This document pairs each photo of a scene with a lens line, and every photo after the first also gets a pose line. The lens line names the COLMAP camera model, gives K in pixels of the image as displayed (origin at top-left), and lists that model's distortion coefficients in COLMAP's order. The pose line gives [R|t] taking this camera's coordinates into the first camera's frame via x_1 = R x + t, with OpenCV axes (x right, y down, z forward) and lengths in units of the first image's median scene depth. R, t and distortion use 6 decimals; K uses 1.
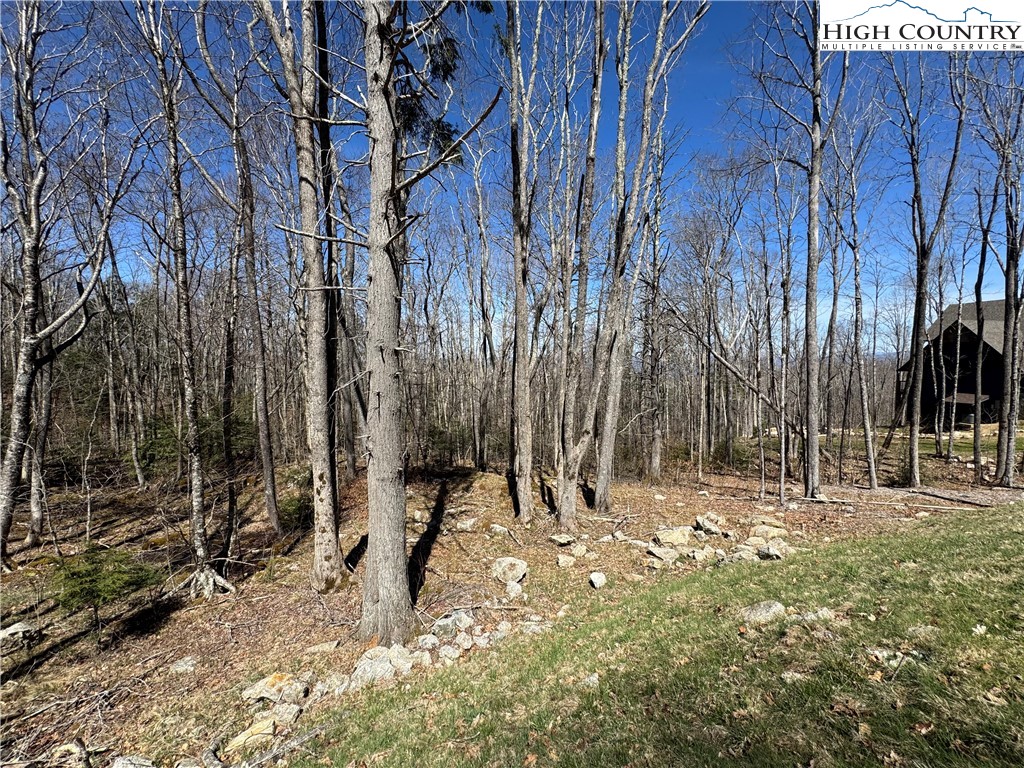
lens RADIAL K [[406.6, 0, 513.3], [0, 406.6, 384.5], [0, 0, 1]] dist [-0.005041, 0.000746]
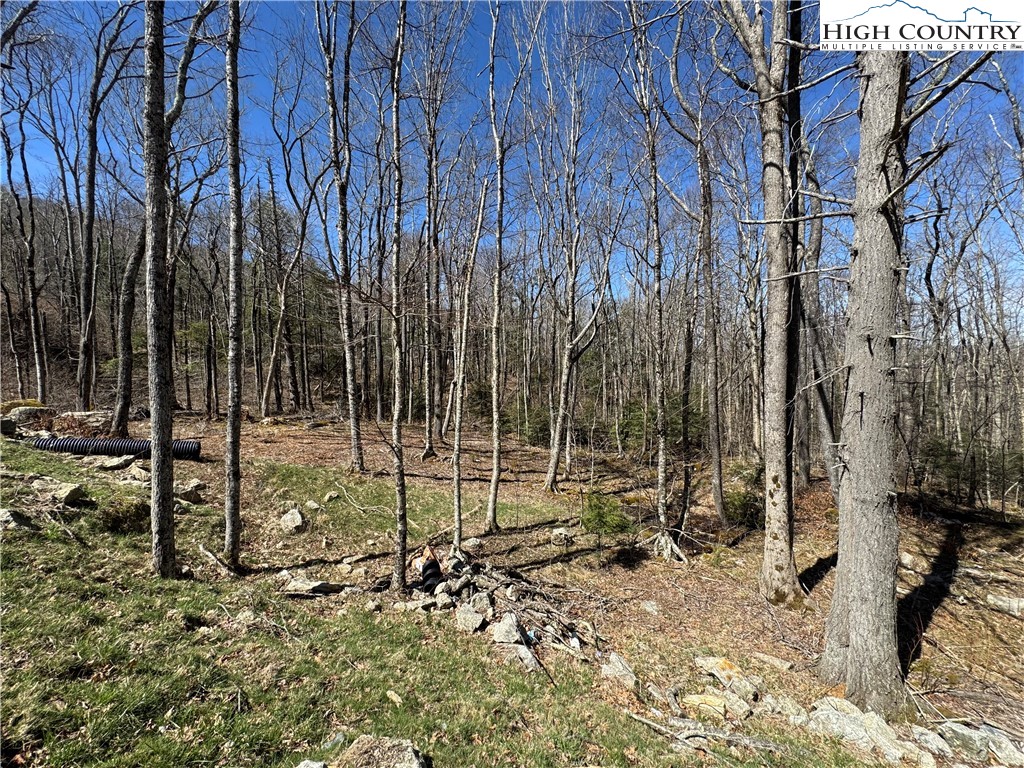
lens RADIAL K [[406.6, 0, 512.9], [0, 406.6, 384.0], [0, 0, 1]] dist [-0.005041, 0.000746]
pose [[0.541539, 0.034575, -0.839964, -0.020794], [-0.023303, 0.999387, 0.026114, -0.001550], [0.840353, 0.005431, 0.542013, -0.011904]]
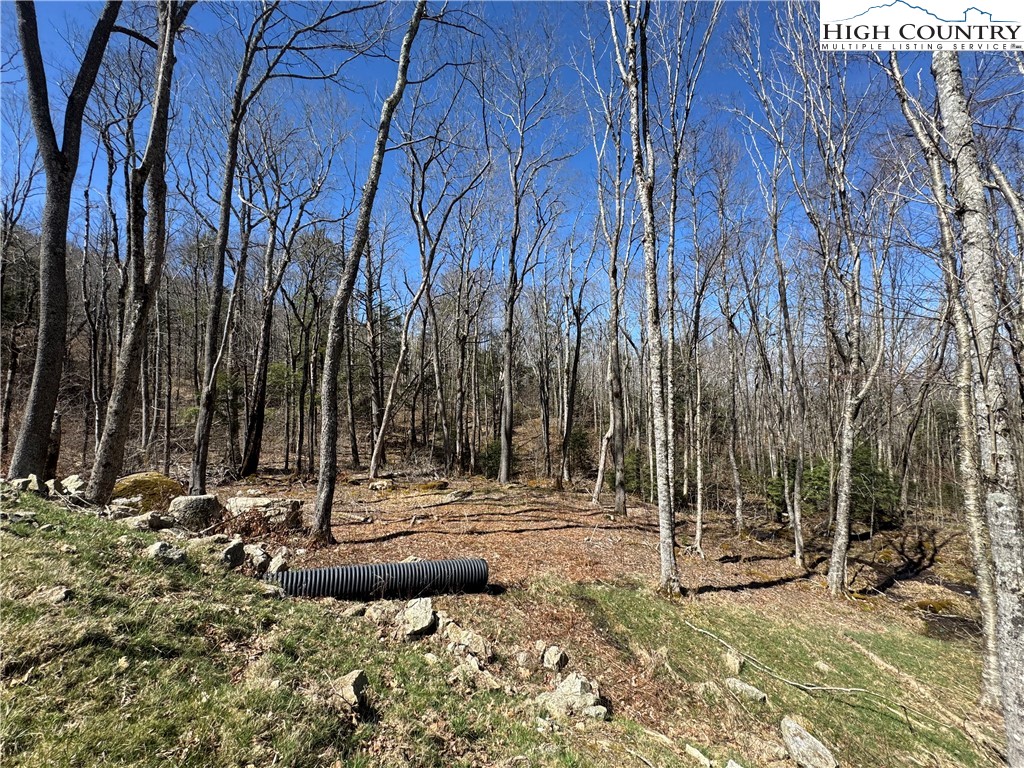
lens RADIAL K [[406.6, 0, 511.3], [0, 406.6, 386.5], [0, 0, 1]] dist [-0.005041, 0.000746]
pose [[0.549197, -0.037495, -0.834852, -0.861521], [-0.025977, 0.997744, -0.061899, -0.059302], [0.835289, 0.055682, 0.546984, -0.550709]]
